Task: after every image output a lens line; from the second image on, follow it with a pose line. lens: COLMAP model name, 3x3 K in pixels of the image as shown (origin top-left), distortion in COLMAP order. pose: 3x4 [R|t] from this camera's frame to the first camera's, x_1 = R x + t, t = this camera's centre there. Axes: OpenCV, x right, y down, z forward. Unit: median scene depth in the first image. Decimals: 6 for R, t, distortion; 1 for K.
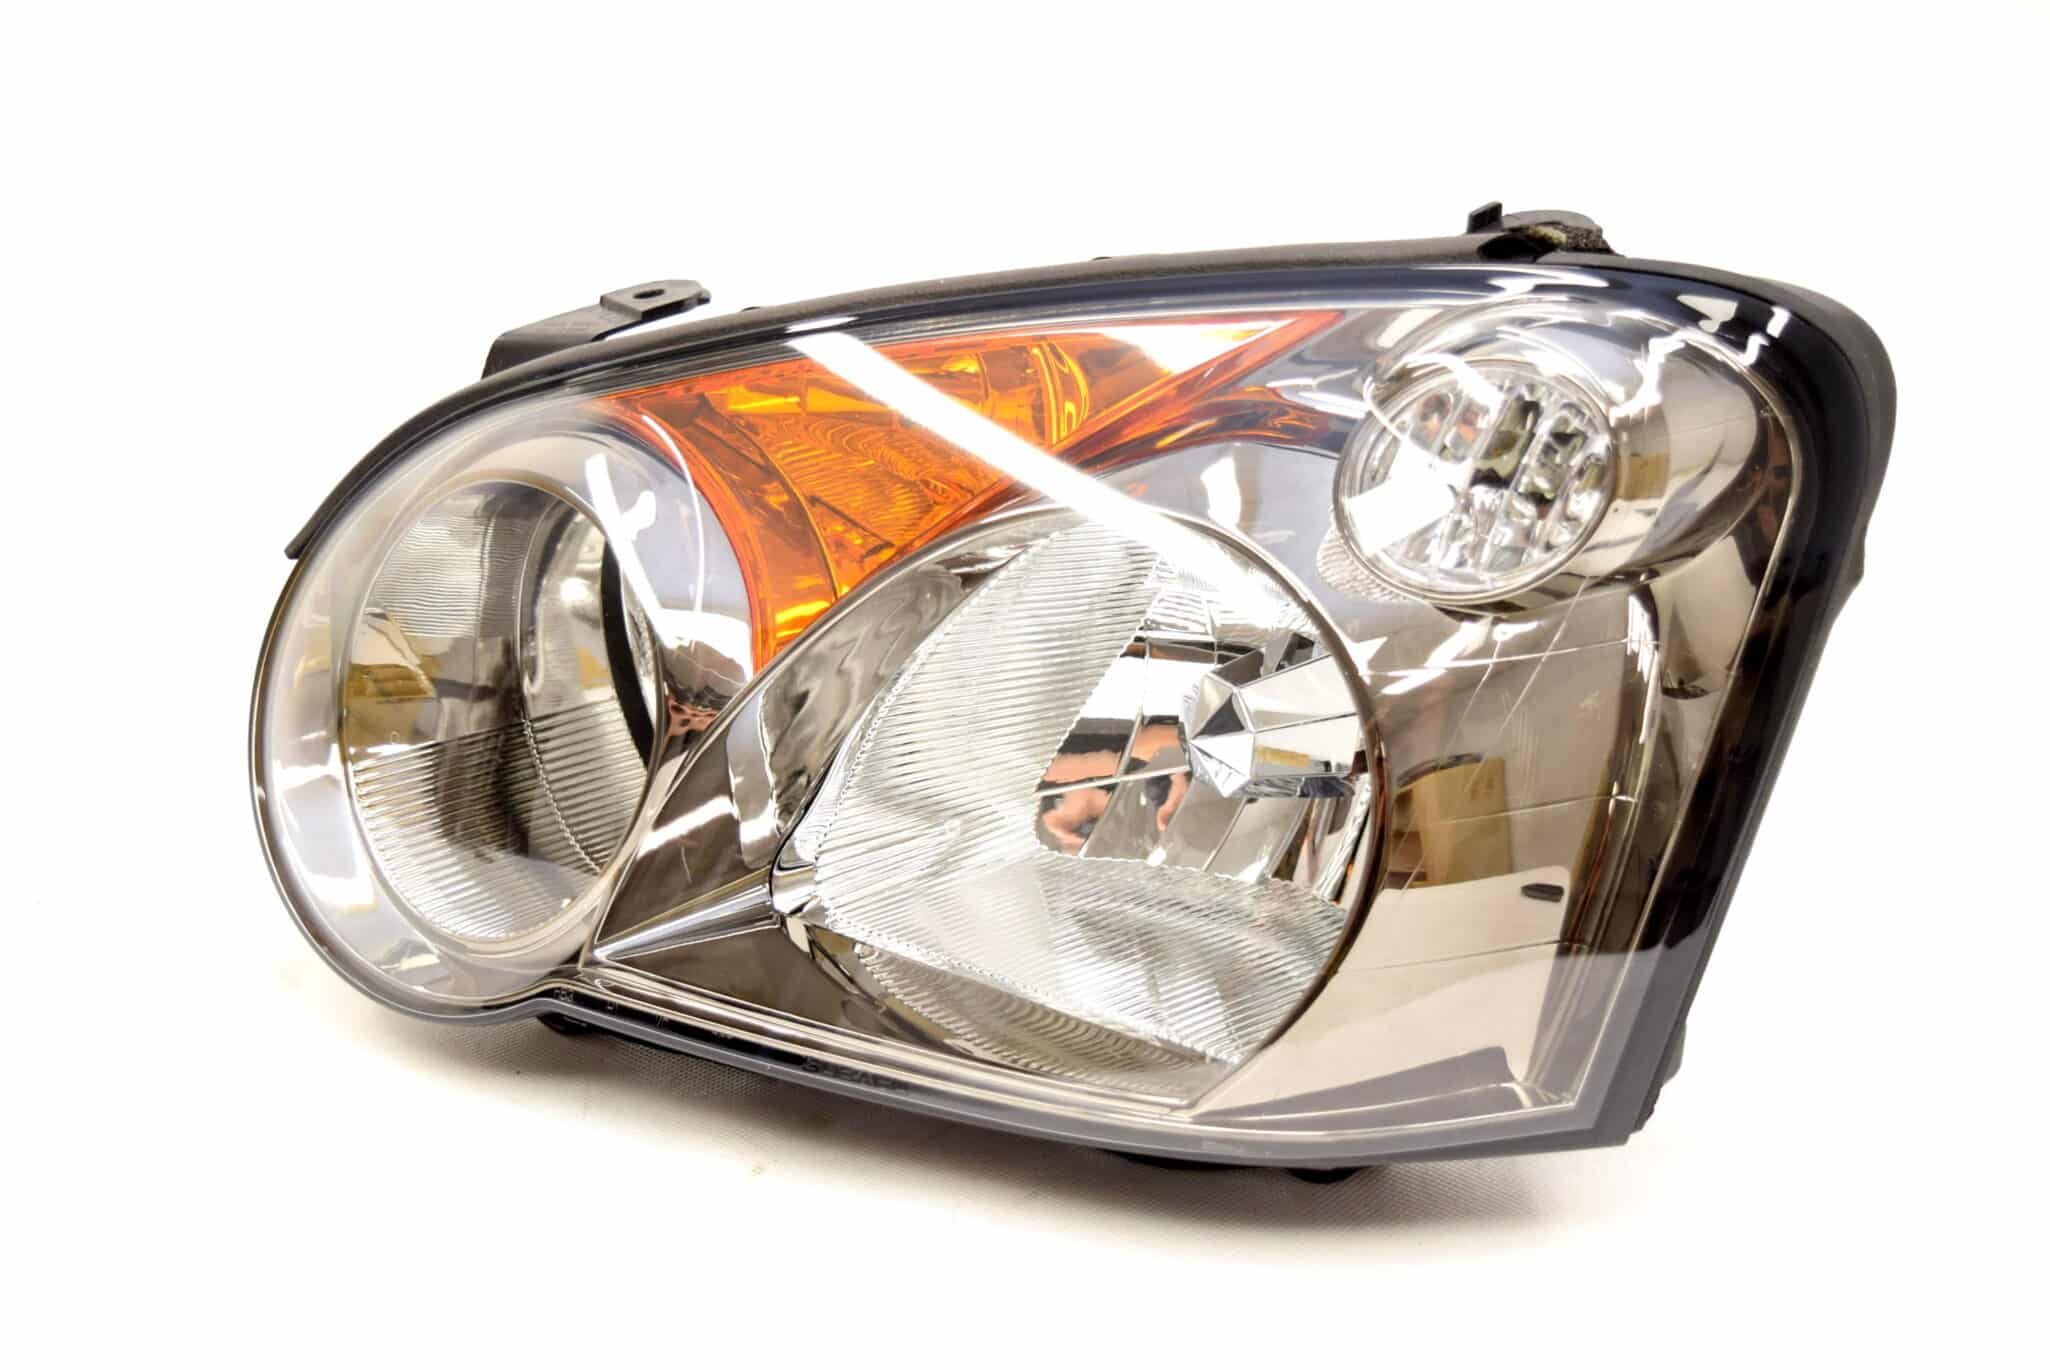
lens RADIAL K [[2881.5, 0, 1025.0], [0, 2881.5, 685.0], [0, 0, 1]] dist [-0.007024, -0.009065]
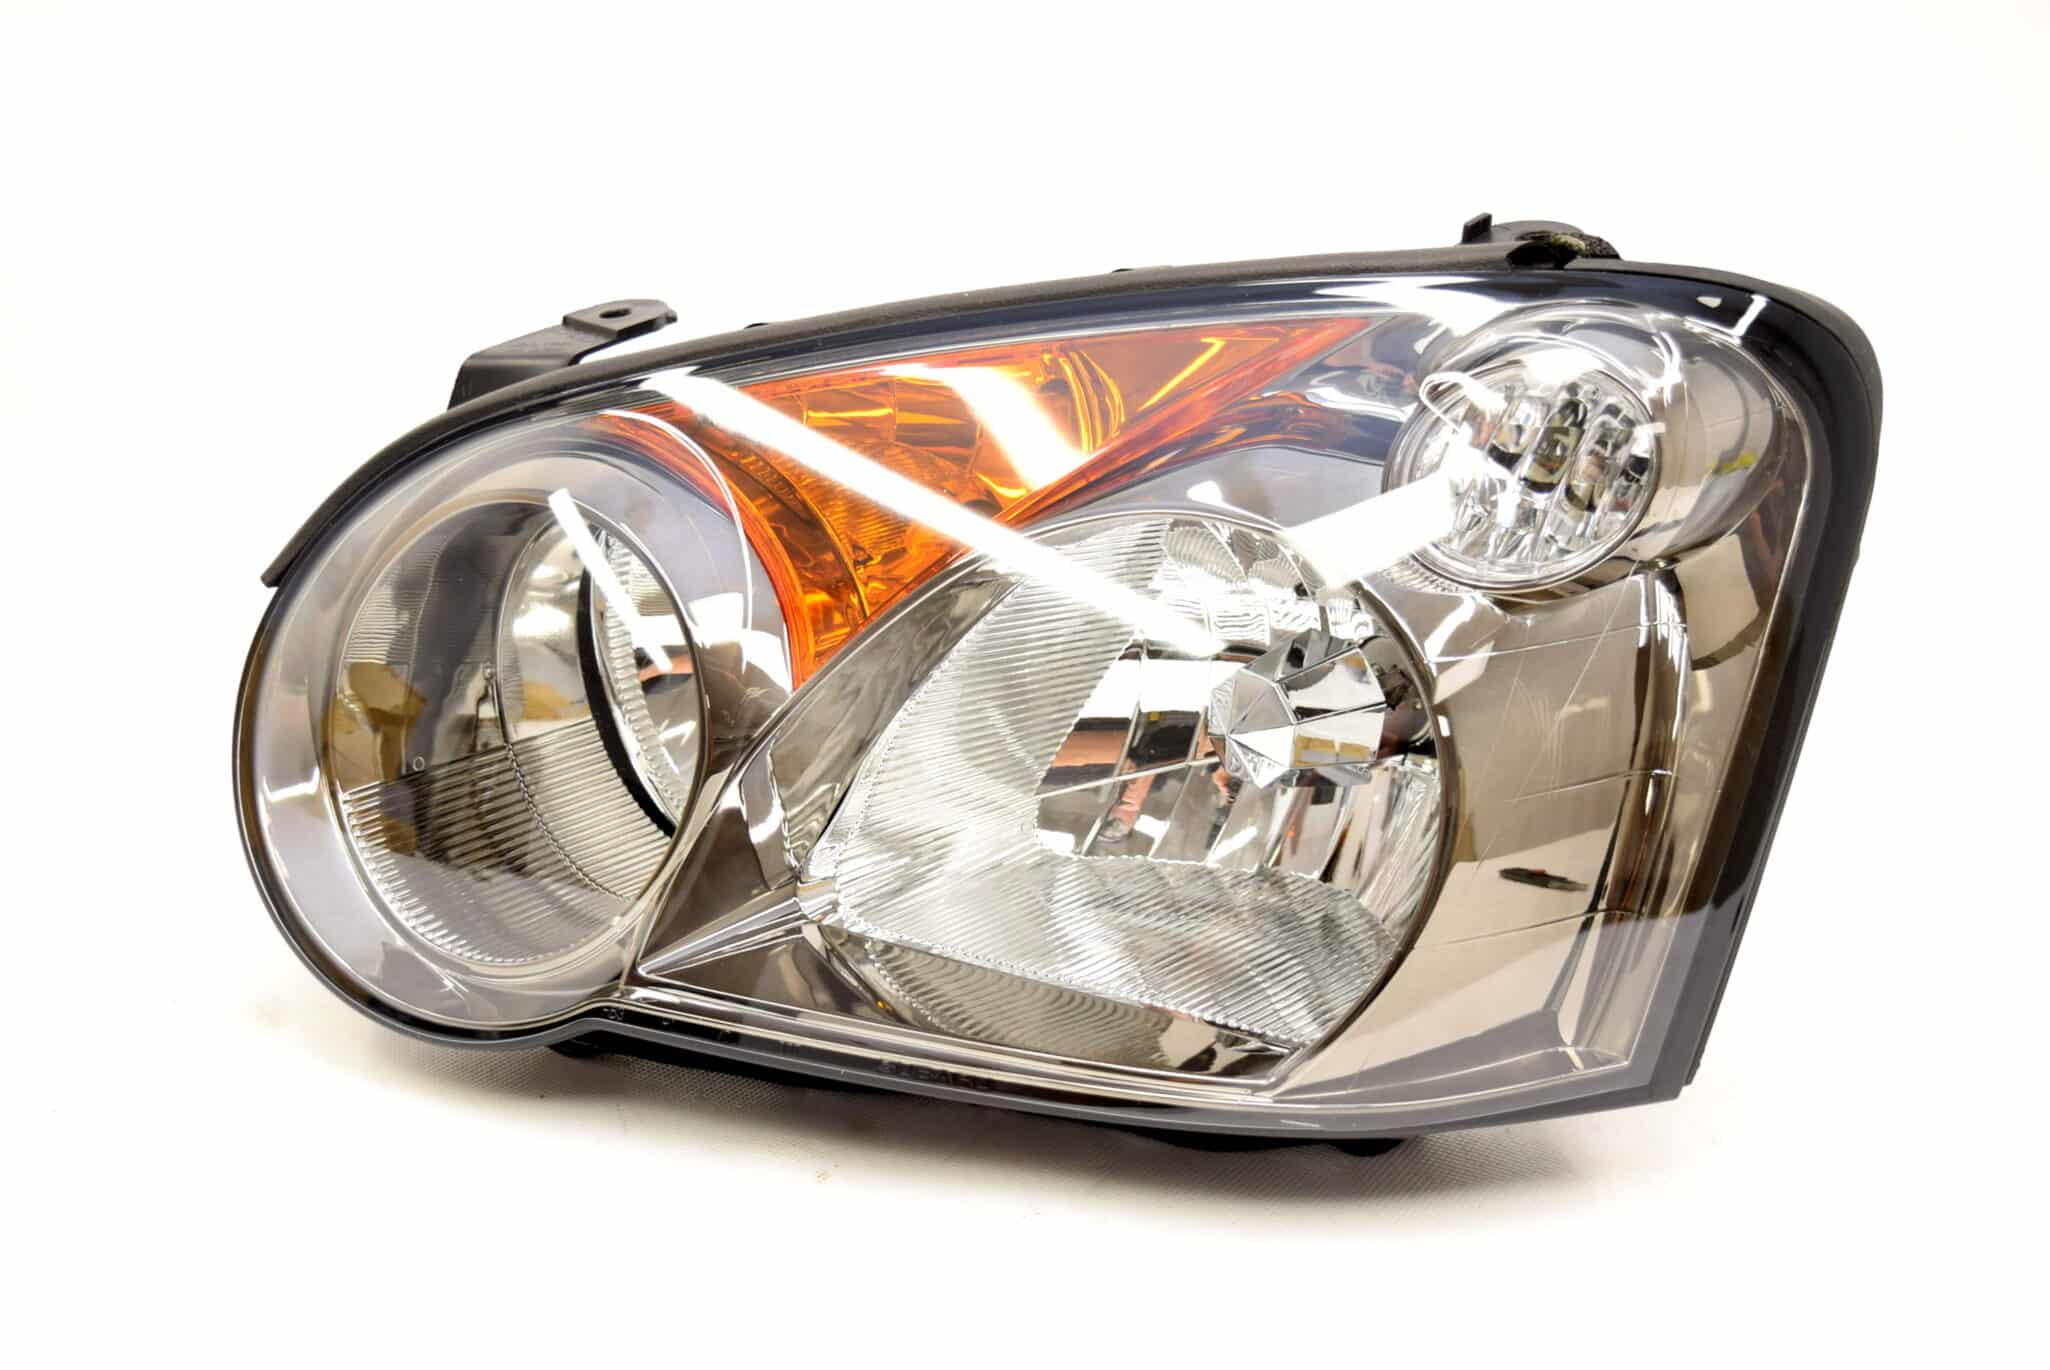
lens RADIAL K [[2881.5, 0, 1025.0], [0, 2881.5, 685.0], [0, 0, 1]] dist [-0.007024, -0.009065]
pose [[0.987045, -0.033232, 0.156964, -0.176860], [0.034927, 0.999357, -0.008052, 0.007183], [-0.156595, 0.013430, 0.987572, -0.010144]]
